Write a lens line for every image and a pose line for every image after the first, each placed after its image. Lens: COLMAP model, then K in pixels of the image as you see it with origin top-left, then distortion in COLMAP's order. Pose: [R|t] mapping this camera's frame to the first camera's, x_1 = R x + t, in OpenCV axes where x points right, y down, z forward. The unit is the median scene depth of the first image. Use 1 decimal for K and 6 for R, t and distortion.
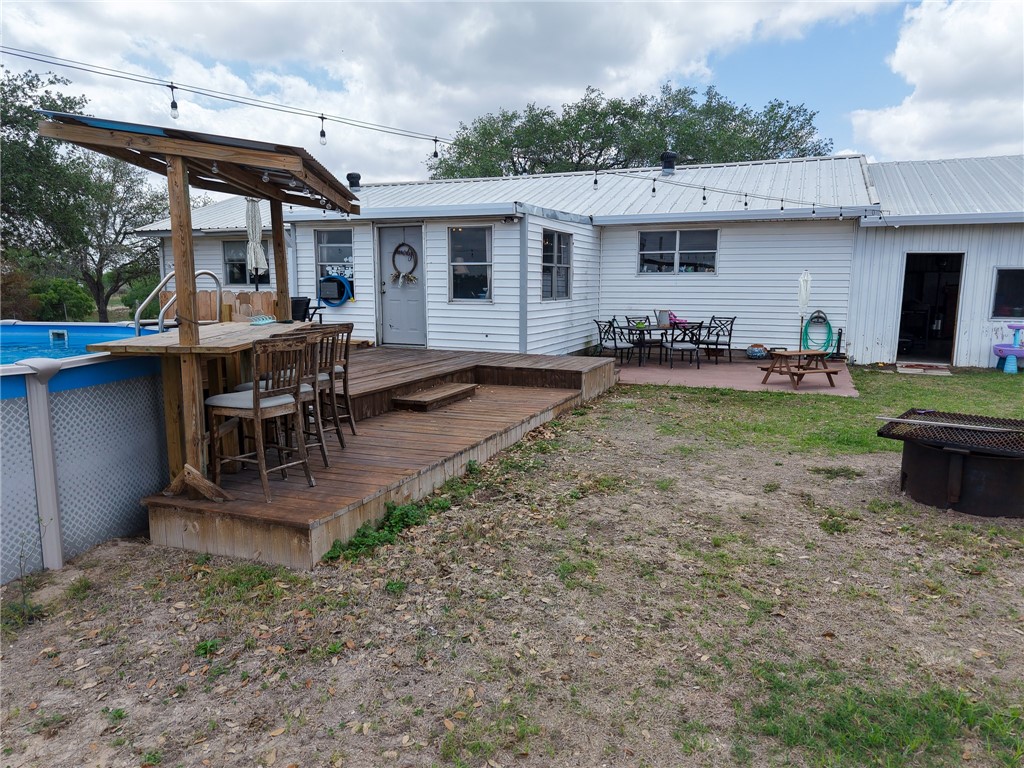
lens RADIAL K [[688.4, 0, 516.8], [0, 688.4, 387.3], [0, 0, 1]] dist [0.037550, -0.043331]
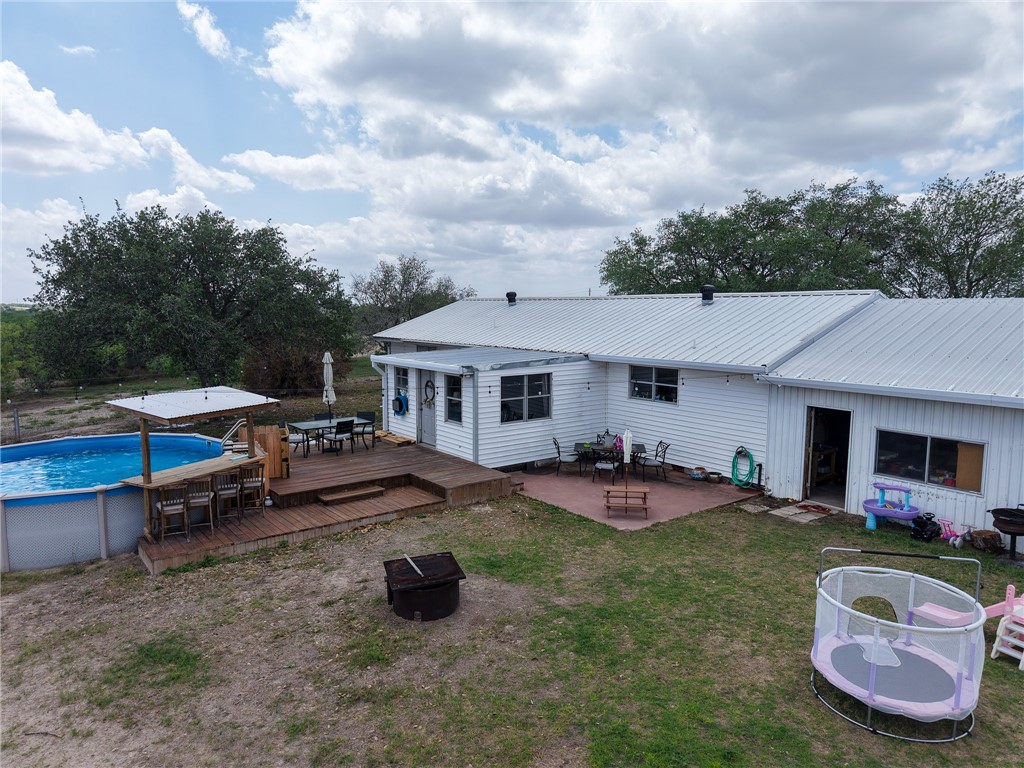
lens RADIAL K [[688.4, 0, 513.3], [0, 688.4, 384.1], [0, 0, 1]] dist [0.037550, -0.043331]
pose [[0.863745, 0.055300, -0.500885, 1.104746], [-0.074937, 0.997004, -0.019150, -0.265655], [0.498325, 0.054075, 0.865302, -0.338371]]
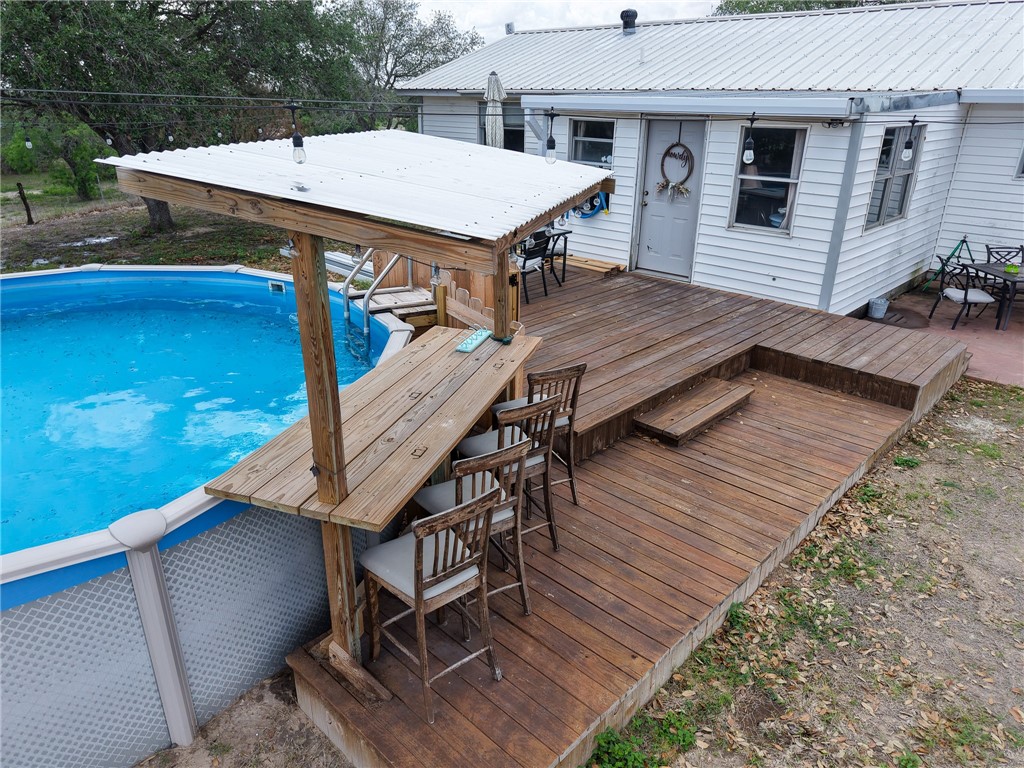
lens RADIAL K [[688.4, 0, 510.0], [0, 688.4, 389.5], [0, 0, 1]] dist [0.037550, -0.043331]
pose [[0.929331, 0.148735, -0.337966, -0.052886], [-0.061659, 0.964944, 0.255112, -0.185401], [0.364062, -0.216245, 0.905923, 0.253616]]
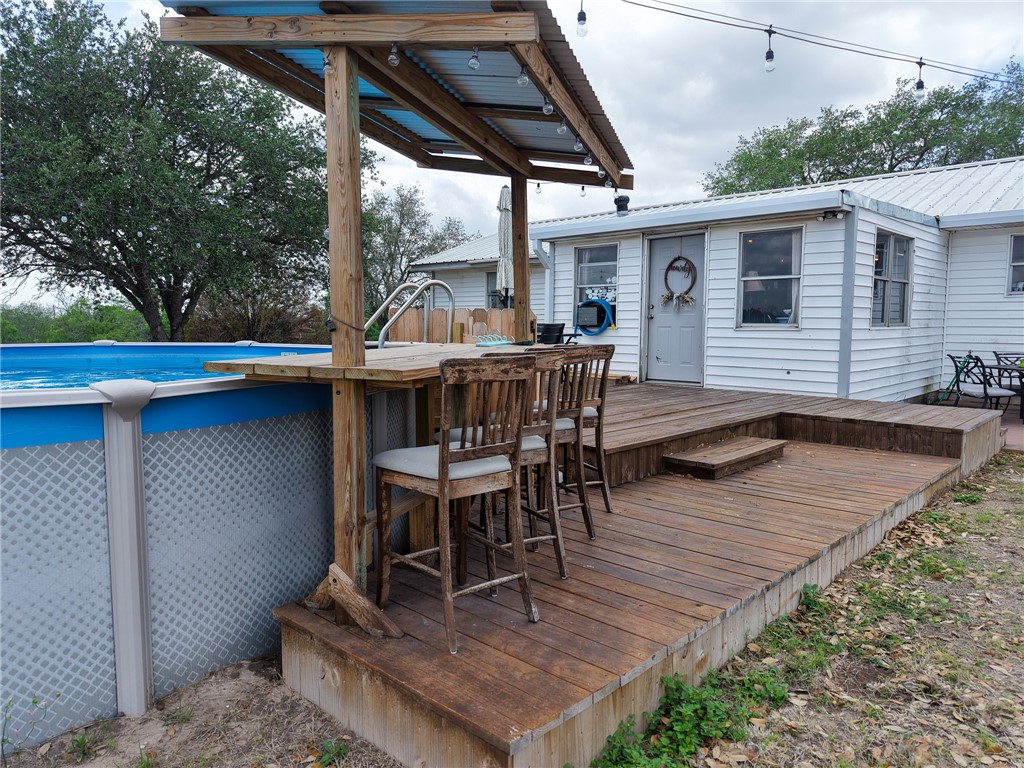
lens RADIAL K [[688.4, 0, 509.5], [0, 688.4, 386.5], [0, 0, 1]] dist [0.037550, -0.043331]
pose [[0.928867, 0.033233, -0.368919, -0.065112], [-0.054111, 0.997457, -0.046389, -0.012350], [0.366439, 0.063052, 0.928303, 0.266533]]
